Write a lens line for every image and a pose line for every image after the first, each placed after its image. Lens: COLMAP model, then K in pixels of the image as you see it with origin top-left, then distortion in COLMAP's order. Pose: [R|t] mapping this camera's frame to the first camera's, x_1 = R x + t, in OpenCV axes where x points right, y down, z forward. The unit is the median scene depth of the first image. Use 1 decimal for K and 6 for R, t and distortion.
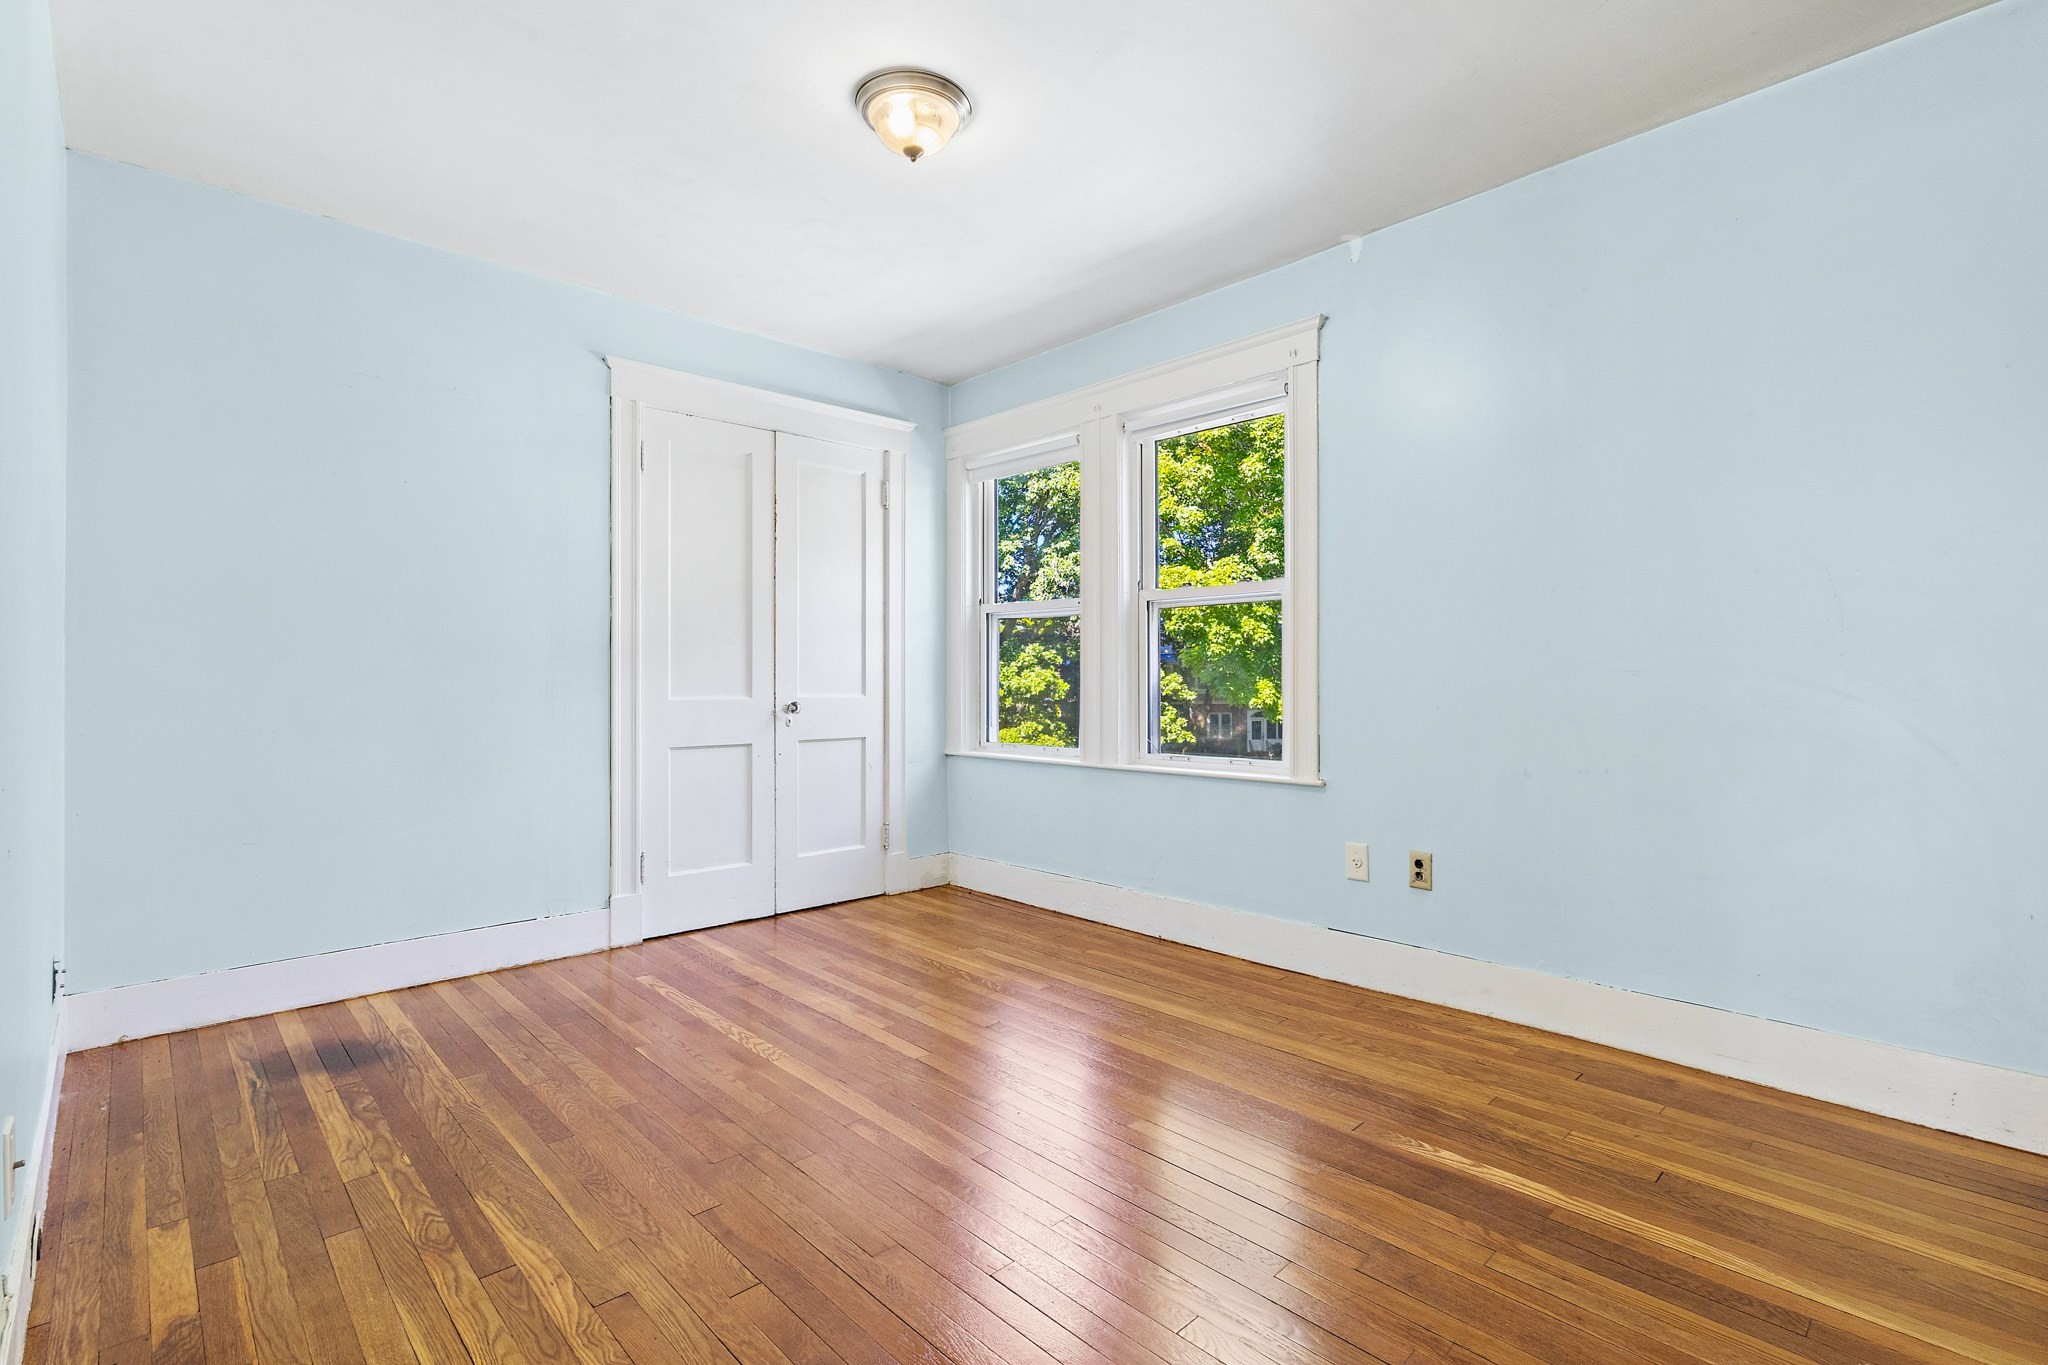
lens RADIAL K [[950.8, 0, 1024.0], [0, 950.8, 682.5], [0, 0, 1]] dist [-0.001051, -0.000115]
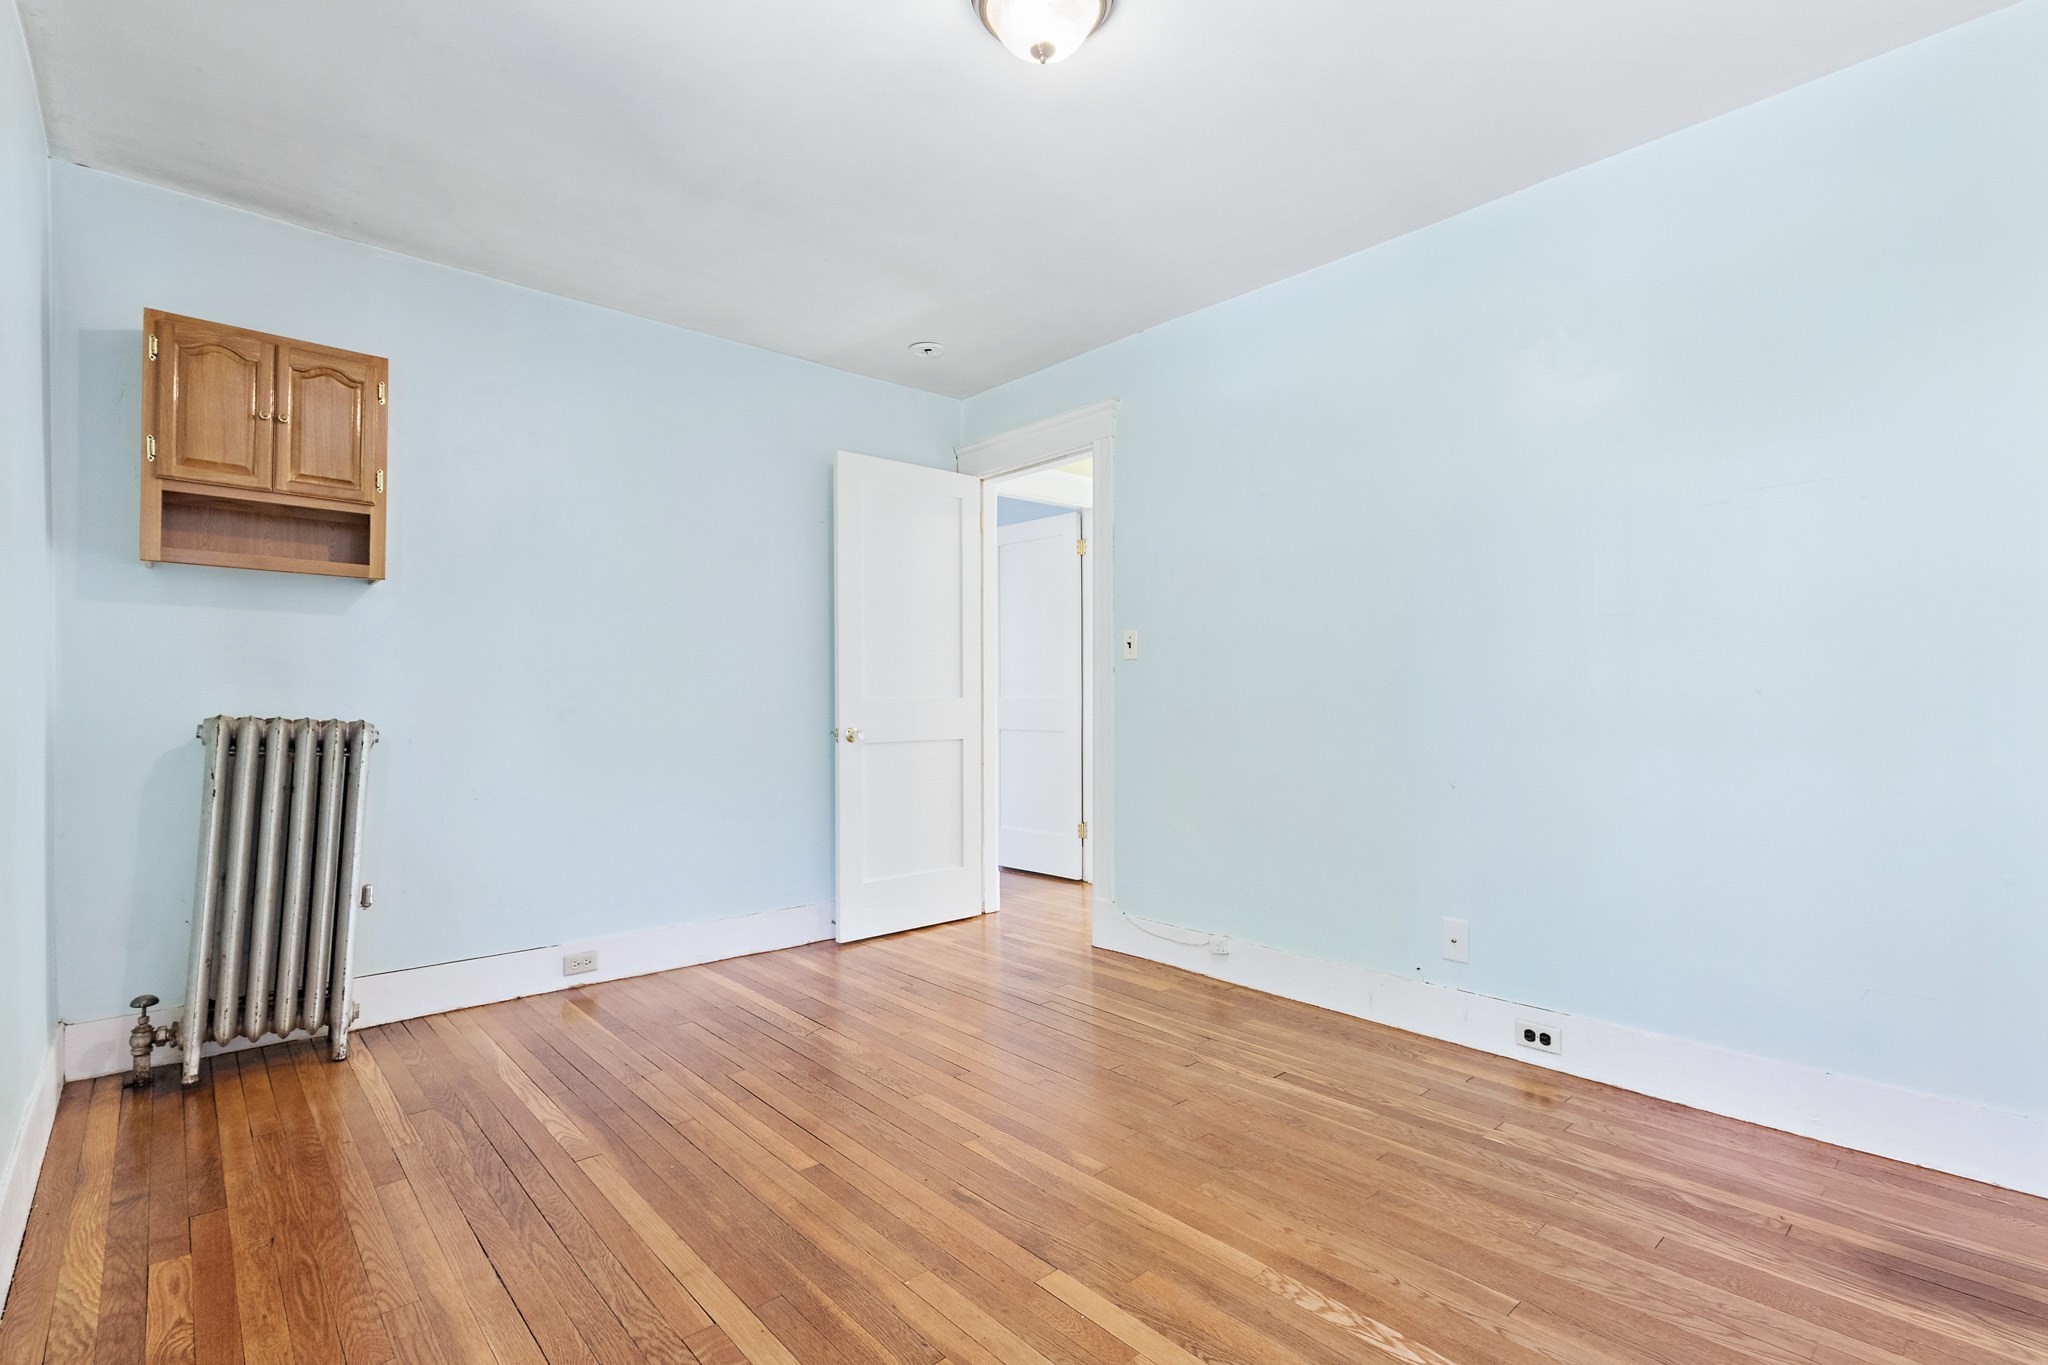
lens RADIAL K [[950.8, 0, 1024.0], [0, 950.8, 682.5], [0, 0, 1]] dist [-0.001051, -0.000115]
pose [[-0.999678, 0.007039, 0.024371, -0.128599], [0.006732, 0.999897, -0.012642, -0.012764], [-0.024458, -0.012474, -0.999623, 1.962597]]
